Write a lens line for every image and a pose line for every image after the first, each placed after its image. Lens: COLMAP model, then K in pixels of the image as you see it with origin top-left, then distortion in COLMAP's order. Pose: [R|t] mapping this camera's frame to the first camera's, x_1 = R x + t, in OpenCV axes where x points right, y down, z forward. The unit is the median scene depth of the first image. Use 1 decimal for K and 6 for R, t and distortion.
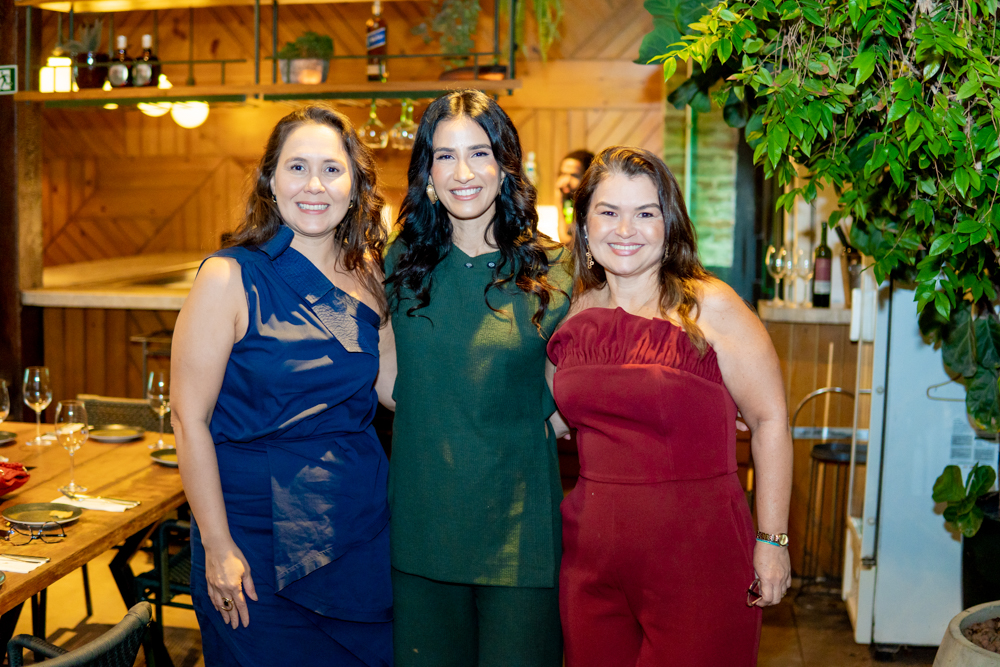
lens RADIAL K [[1308.5, 0, 500.0], [0, 1308.5, 333.5], [0, 0, 1]] dist [-0.197035, -0.053072]
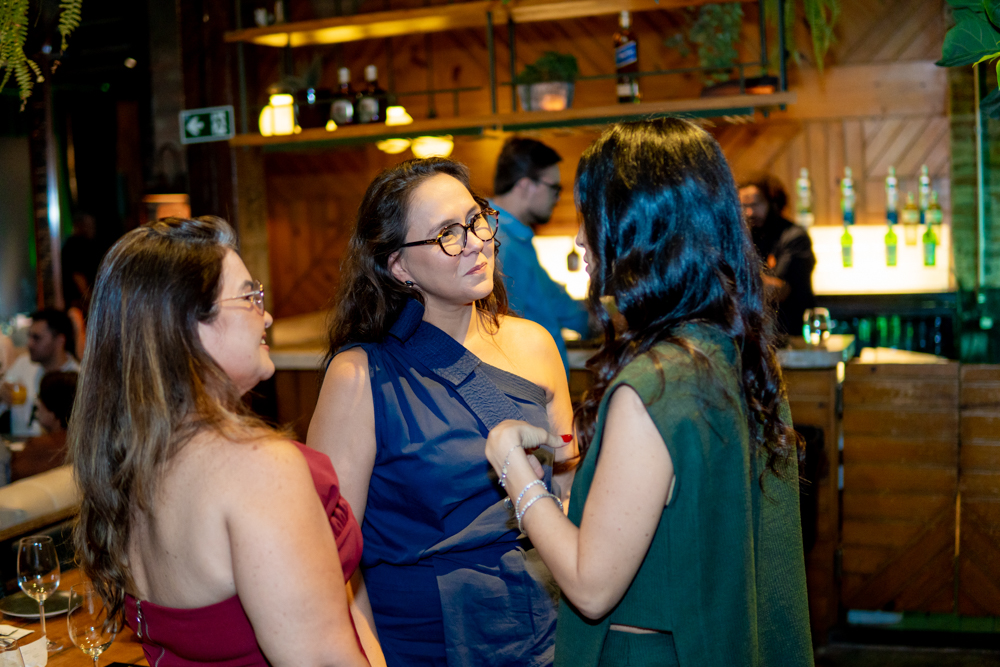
lens RADIAL K [[1308.5, 0, 500.0], [0, 1308.5, 333.5], [0, 0, 1]] dist [-0.197035, -0.053072]
pose [[0.978537, -0.037212, -0.202684, -0.008143], [0.034605, 0.999267, -0.016393, -0.025866], [0.203146, 0.009028, 0.979107, 0.117240]]
